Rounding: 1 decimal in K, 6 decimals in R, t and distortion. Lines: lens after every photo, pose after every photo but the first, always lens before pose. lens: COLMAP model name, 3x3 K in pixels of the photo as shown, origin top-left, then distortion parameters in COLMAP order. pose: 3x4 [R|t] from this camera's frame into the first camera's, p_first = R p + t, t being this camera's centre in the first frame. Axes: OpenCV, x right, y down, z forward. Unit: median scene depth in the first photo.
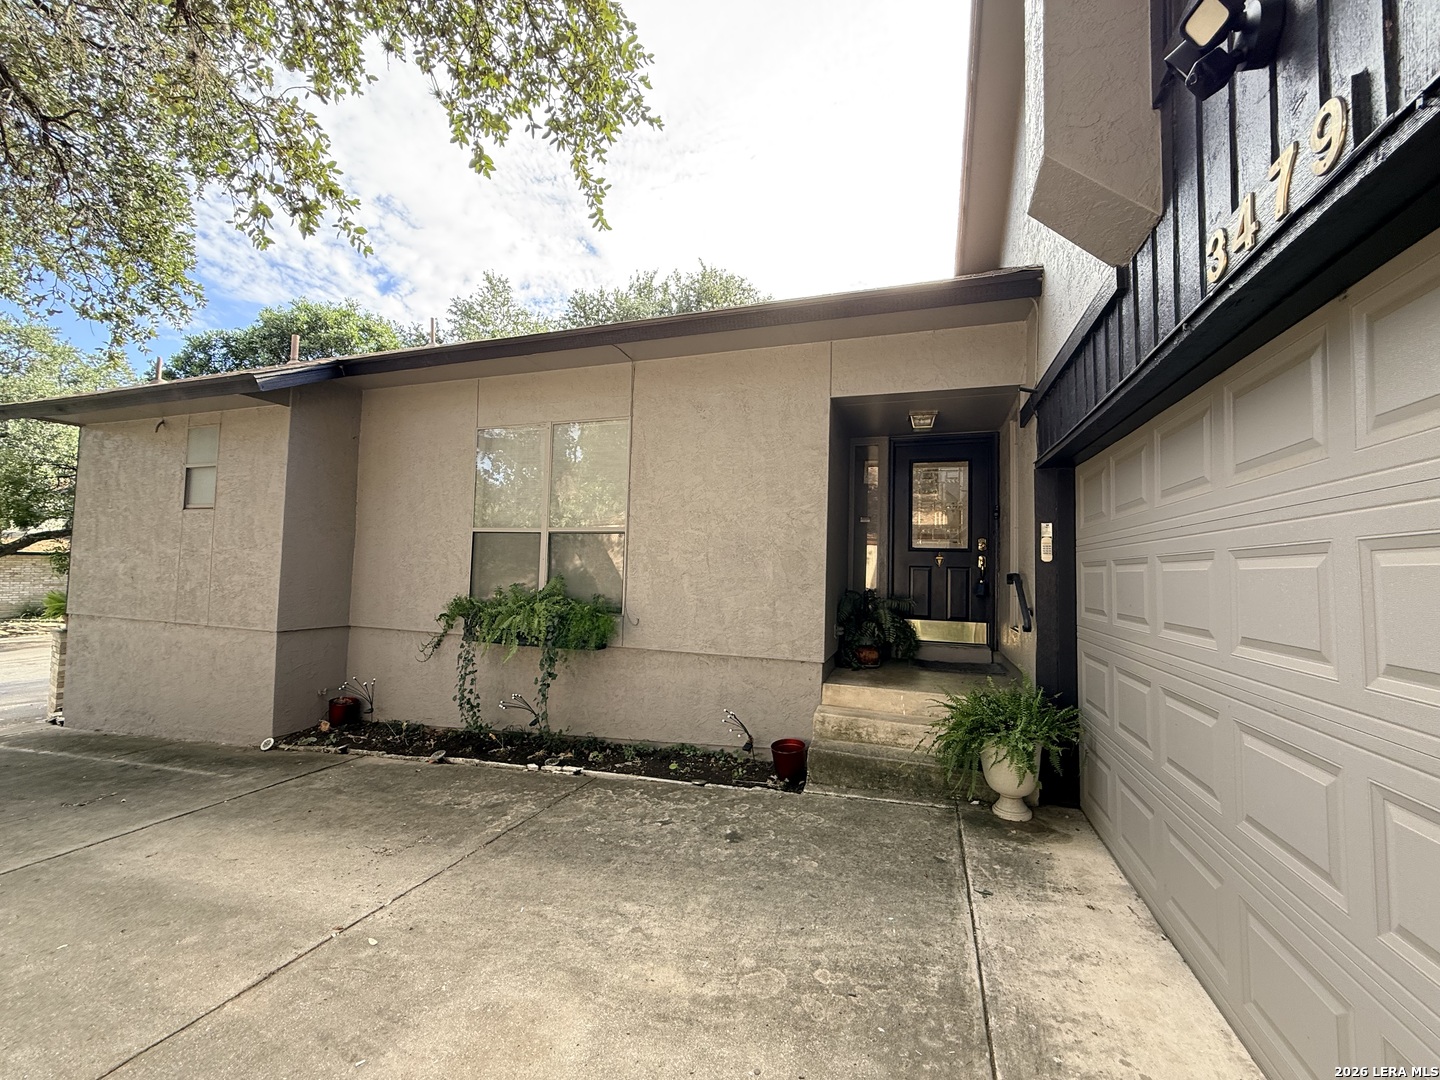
lens RADIAL K [[572.3, 0, 720.2], [0, 572.3, 542.9], [0, 0, 1]] dist [0.001715, -0.000835]
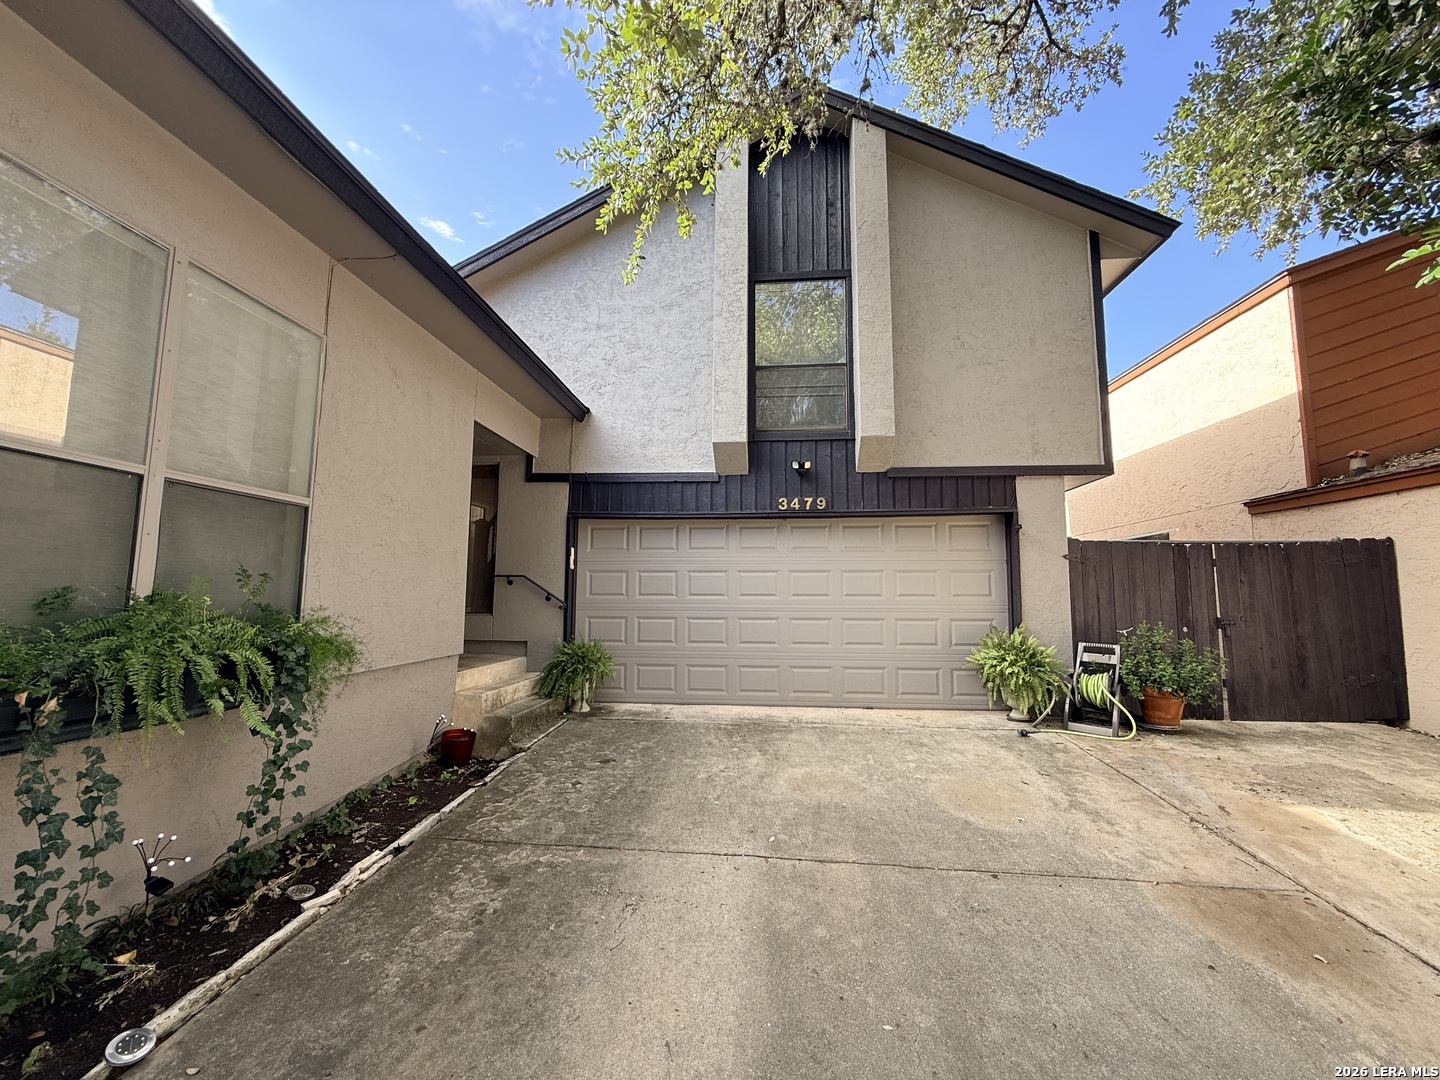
lens RADIAL K [[572.3, 0, 717.1], [0, 572.3, 536.7], [0, 0, 1]] dist [0.001715, -0.000835]
pose [[-0.238341, 0.075077, 0.968275, -1.239323], [-0.058701, 0.994071, -0.091527, 0.067128], [-0.969406, -0.078653, -0.232521, 0.949961]]
